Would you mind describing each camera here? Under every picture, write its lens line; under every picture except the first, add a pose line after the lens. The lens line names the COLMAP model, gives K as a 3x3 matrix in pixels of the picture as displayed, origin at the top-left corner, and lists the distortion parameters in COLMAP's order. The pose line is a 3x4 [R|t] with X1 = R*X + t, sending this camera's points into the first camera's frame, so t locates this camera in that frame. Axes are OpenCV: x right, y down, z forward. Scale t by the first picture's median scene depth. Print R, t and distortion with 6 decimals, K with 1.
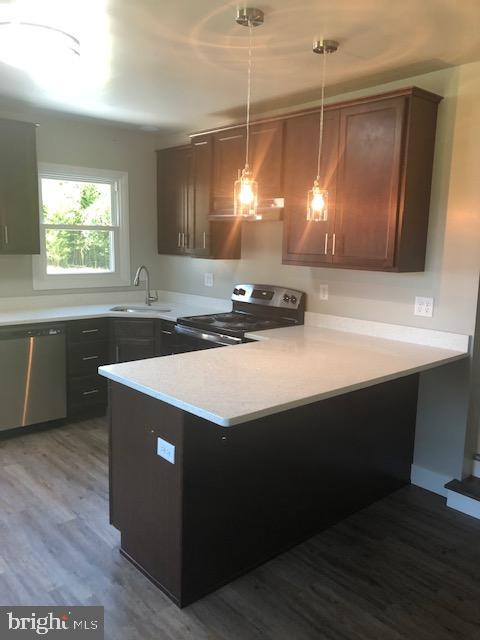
lens RADIAL K [[529.0, 0, 230.0], [0, 529.0, 322.7], [0, 0, 1]] dist [0.054995, -0.006404]
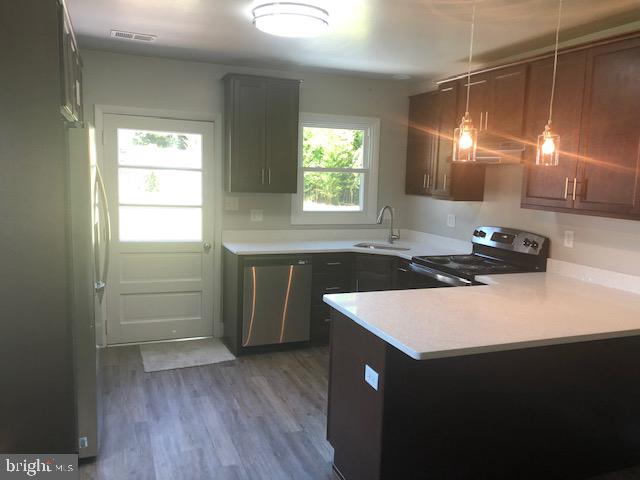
lens RADIAL K [[529.0, 0, 324.7], [0, 529.0, 236.7], [0, 0, 1]] dist [0.054995, -0.006404]
pose [[0.945022, 0.047408, -0.323551, 0.080355], [-0.062168, 0.997437, -0.035430, -0.000381], [0.321042, 0.053597, 0.945547, -0.044114]]
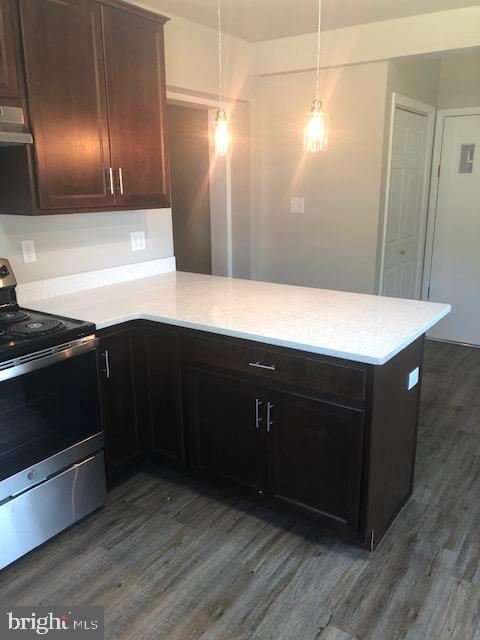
lens RADIAL K [[529.0, 0, 263.3], [0, 529.0, 317.5], [0, 0, 1]] dist [0.054995, -0.006404]
pose [[-0.266151, -0.267411, 0.926097, -0.635880], [0.151649, 0.937170, 0.314190, -0.163594], [-0.951928, 0.224063, -0.208876, 0.940412]]
